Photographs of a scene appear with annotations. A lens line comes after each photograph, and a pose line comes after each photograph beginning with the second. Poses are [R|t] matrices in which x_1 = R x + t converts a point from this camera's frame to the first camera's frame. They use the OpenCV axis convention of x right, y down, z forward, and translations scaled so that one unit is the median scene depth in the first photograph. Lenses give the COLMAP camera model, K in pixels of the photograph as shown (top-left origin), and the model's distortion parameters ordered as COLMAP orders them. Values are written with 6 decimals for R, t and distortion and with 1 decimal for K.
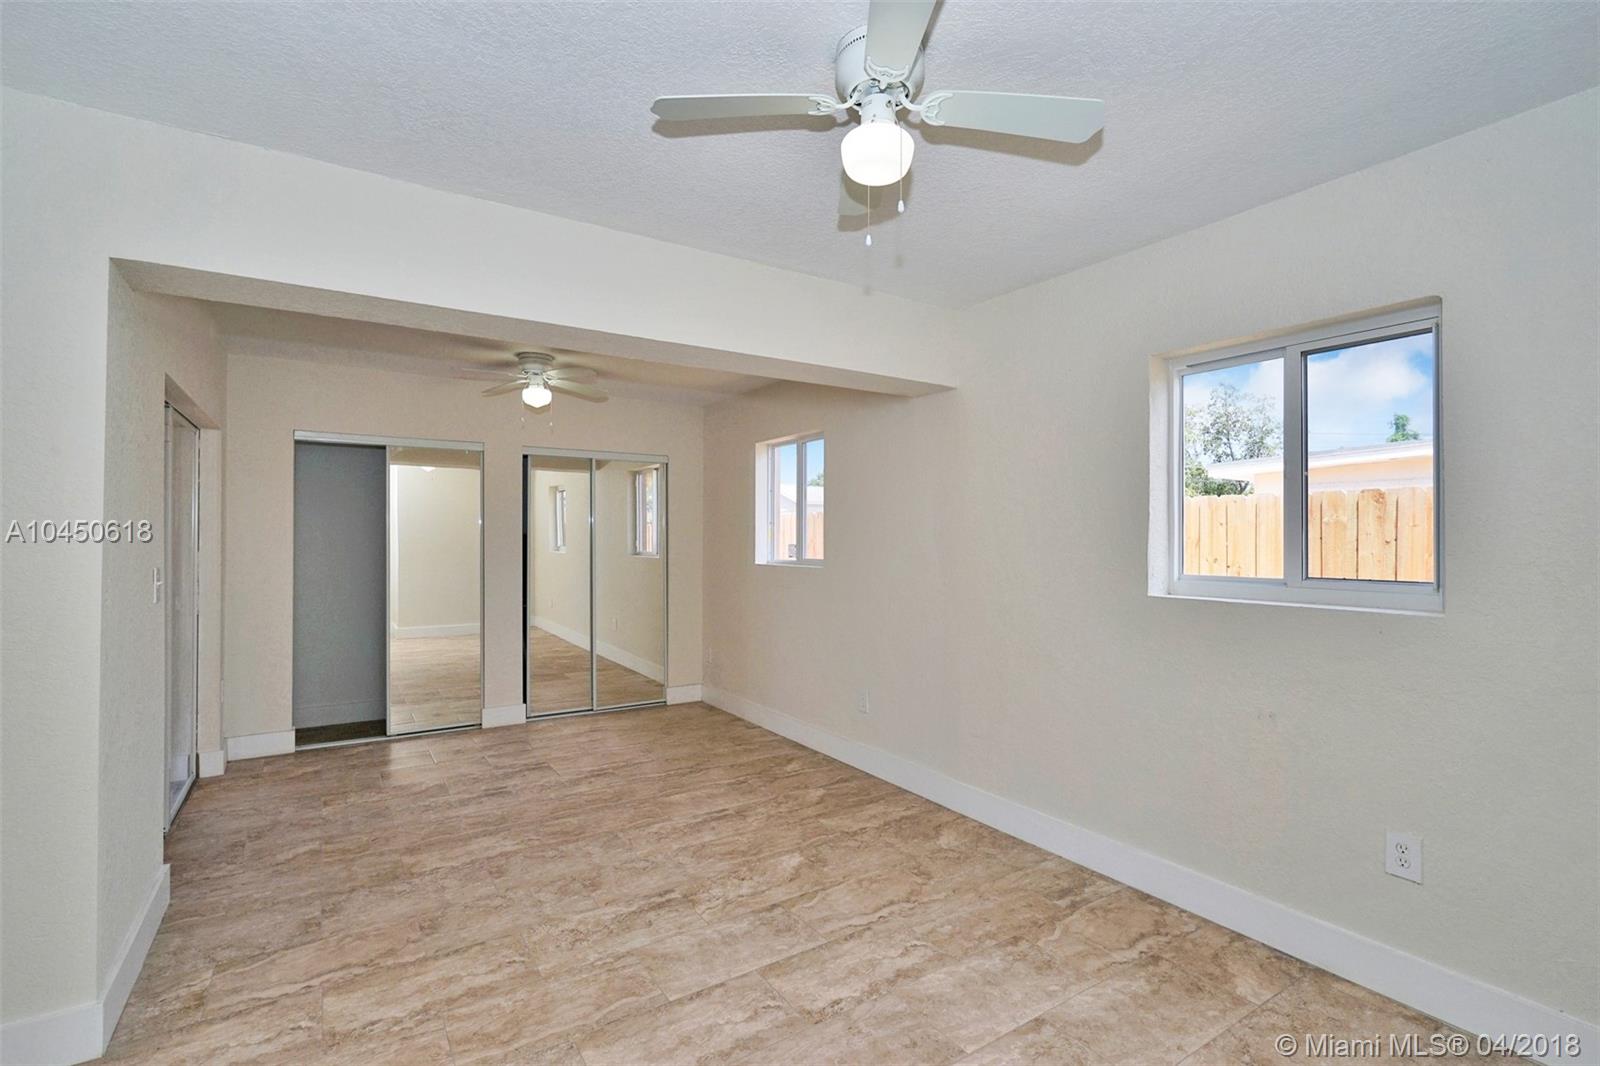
lens RADIAL K [[724.3, 0, 817.2], [0, 724.3, 536.8], [0, 0, 1]] dist [-0.004078, 0.001850]
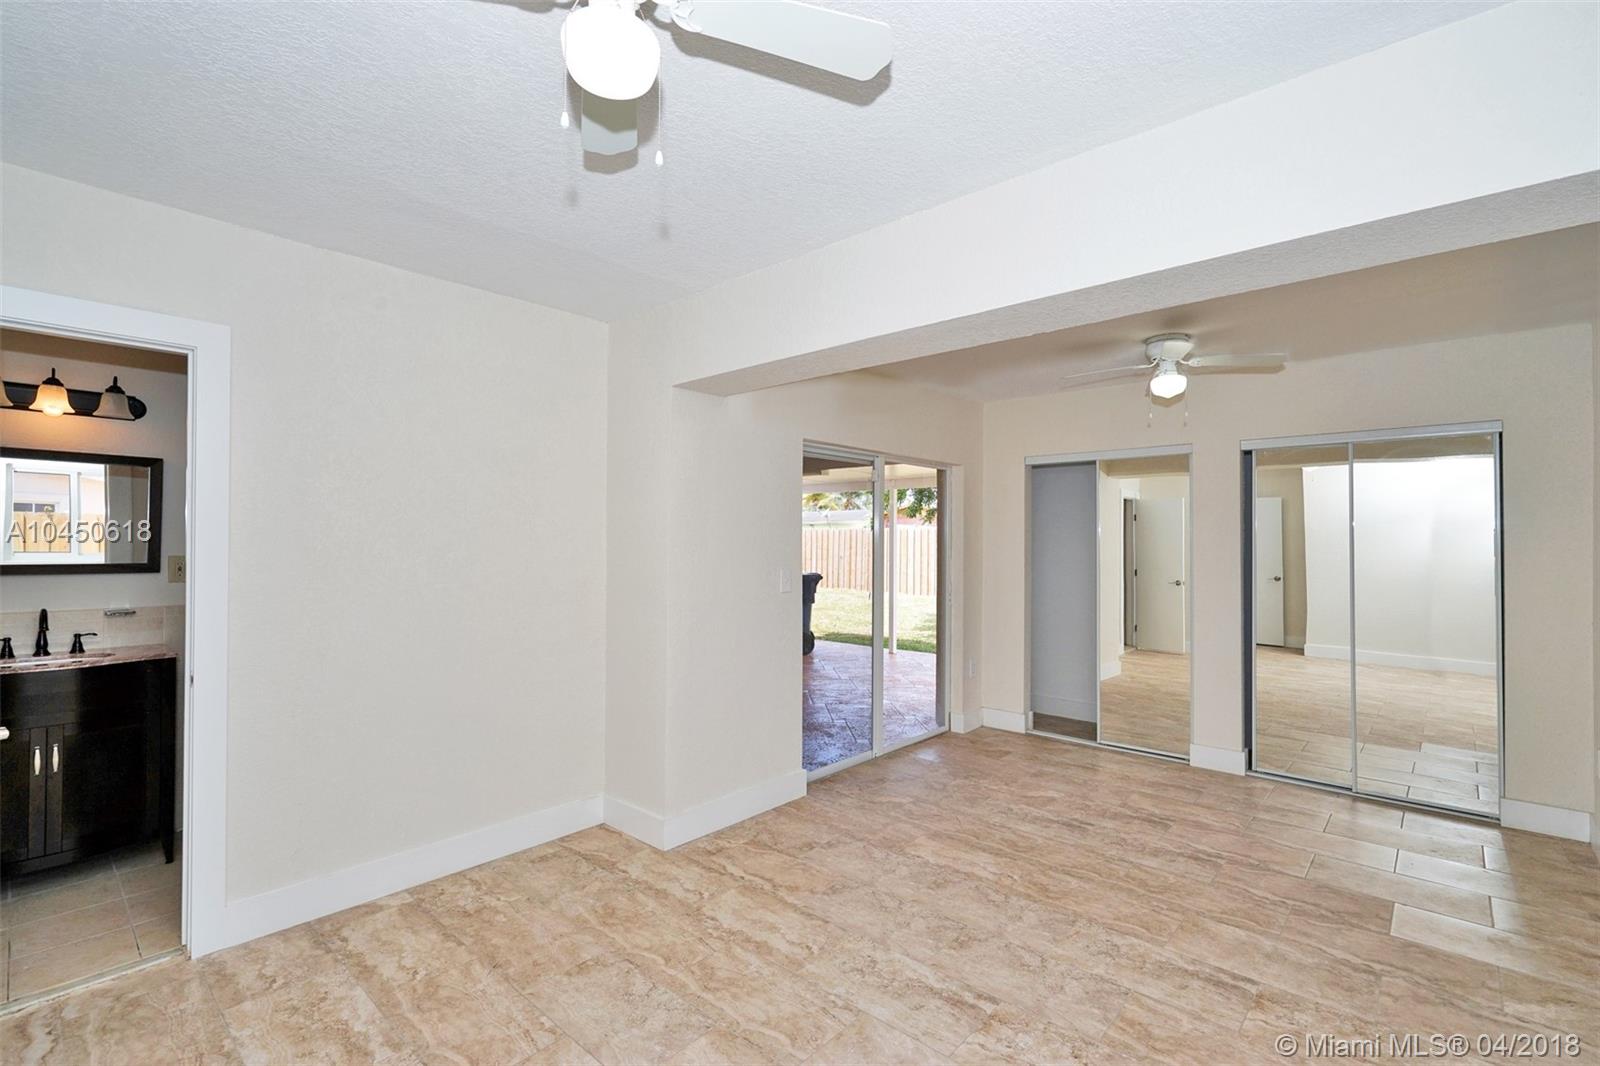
lens RADIAL K [[724.3, 0, 812.1], [0, 724.3, 527.3], [0, 0, 1]] dist [-0.004078, 0.001850]
pose [[0.252406, -0.021287, -0.967387, 0.425554], [-0.003992, 0.999727, -0.023040, -0.006034], [0.967613, 0.009678, 0.252252, 0.493838]]
